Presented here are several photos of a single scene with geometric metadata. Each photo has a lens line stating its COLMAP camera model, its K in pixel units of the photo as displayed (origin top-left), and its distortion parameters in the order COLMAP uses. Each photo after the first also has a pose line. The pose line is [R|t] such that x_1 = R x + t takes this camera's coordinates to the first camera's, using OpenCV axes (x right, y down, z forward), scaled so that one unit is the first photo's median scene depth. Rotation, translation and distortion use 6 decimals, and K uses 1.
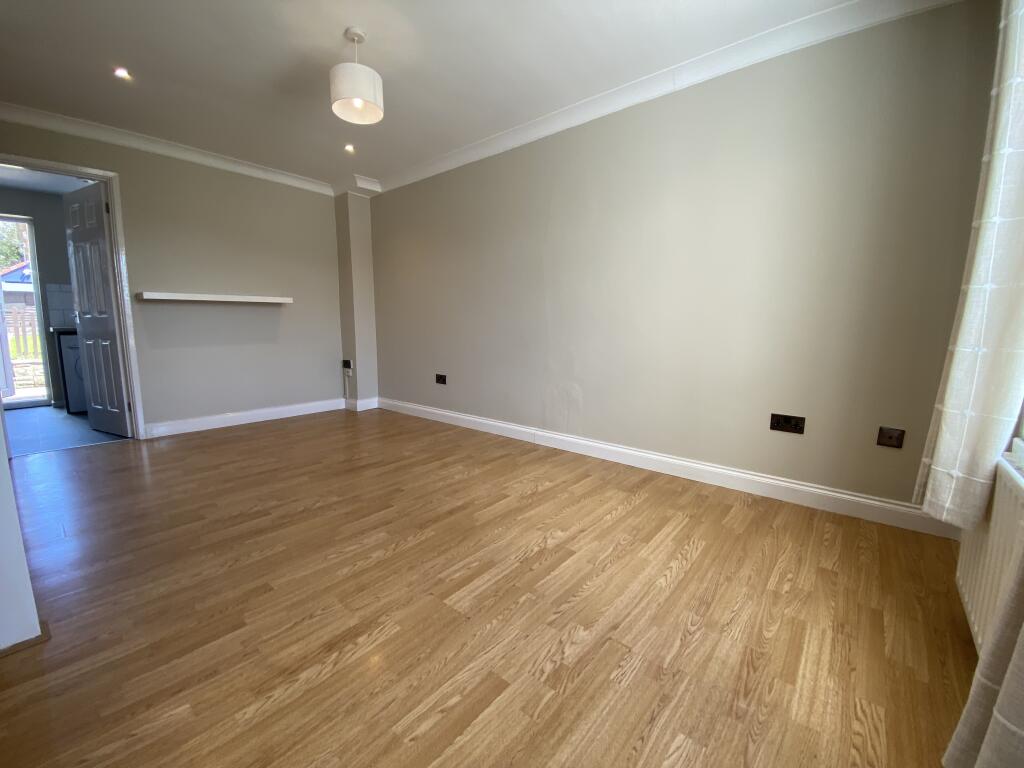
lens RADIAL K [[413.9, 0, 509.5], [0, 413.9, 378.2], [0, 0, 1]] dist [0.017263, -0.016097]
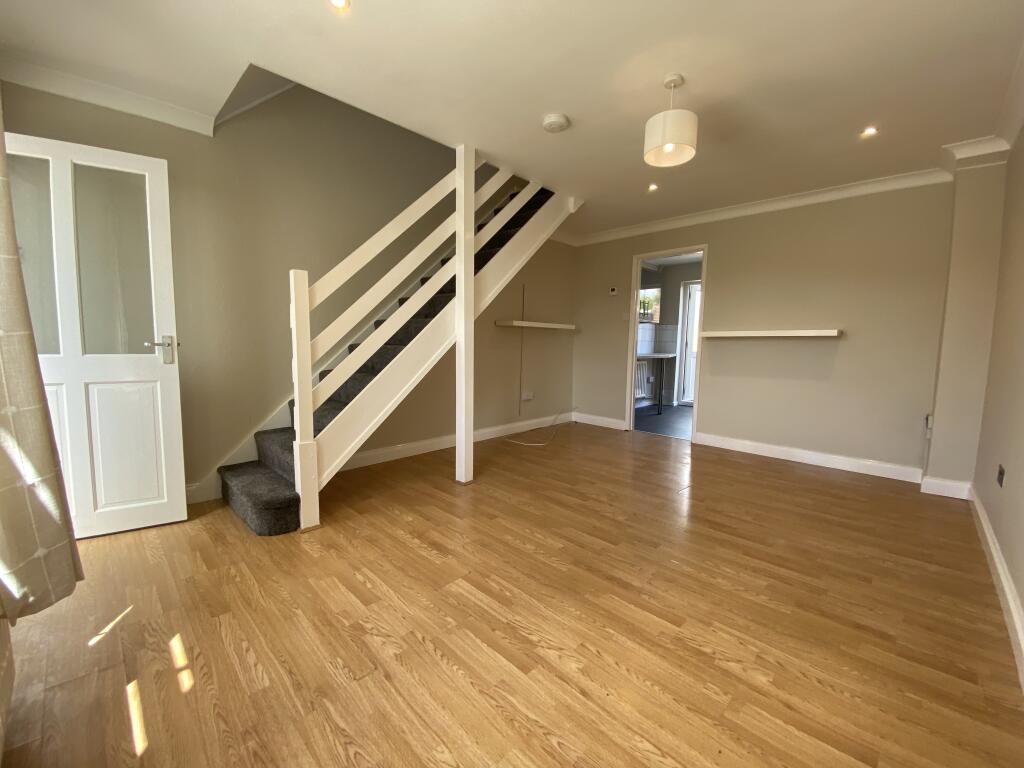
lens RADIAL K [[413.9, 0, 509.5], [0, 413.9, 378.2], [0, 0, 1]] dist [0.017263, -0.016097]
pose [[-0.066391, 0.089315, -0.993788, 0.997517], [-0.147336, 0.984190, 0.098296, -0.214643], [0.986856, 0.152946, -0.052182, 1.054939]]
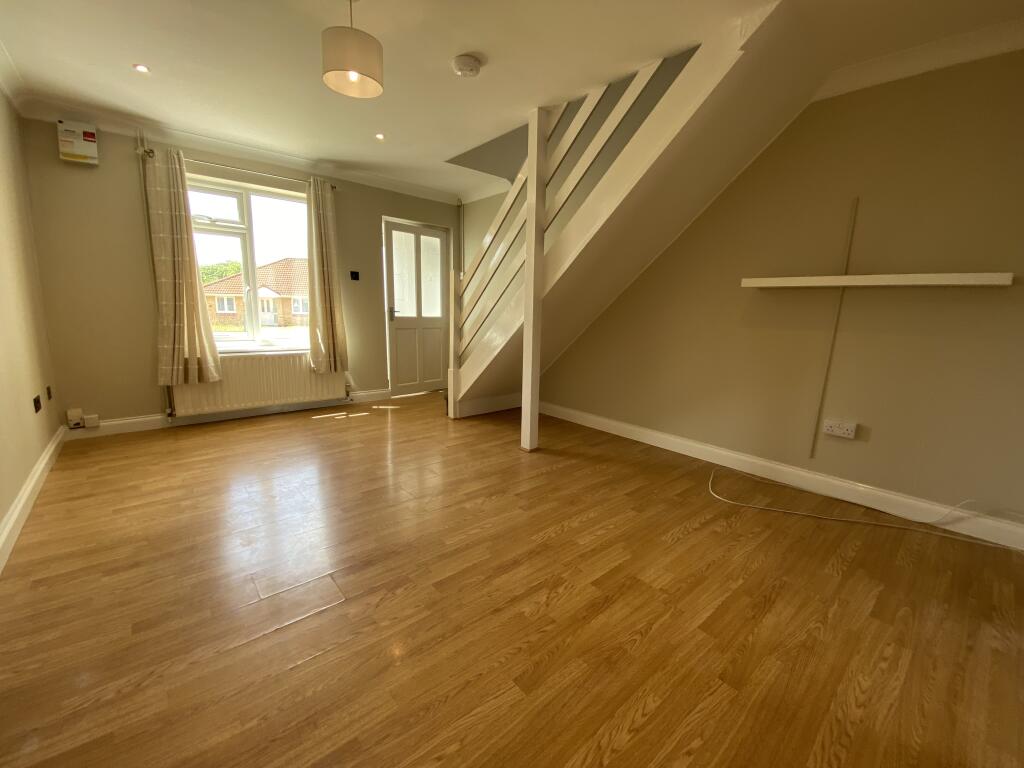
lens RADIAL K [[417.3, 0, 510.7], [0, 417.3, 379.0], [0, 0, 1]] dist [0.009076, -0.016444]
pose [[-0.987982, -0.046693, 0.147349, -1.181887], [-0.001046, 0.955280, 0.295701, -0.440161], [-0.154567, 0.291993, -0.943848, 2.716394]]
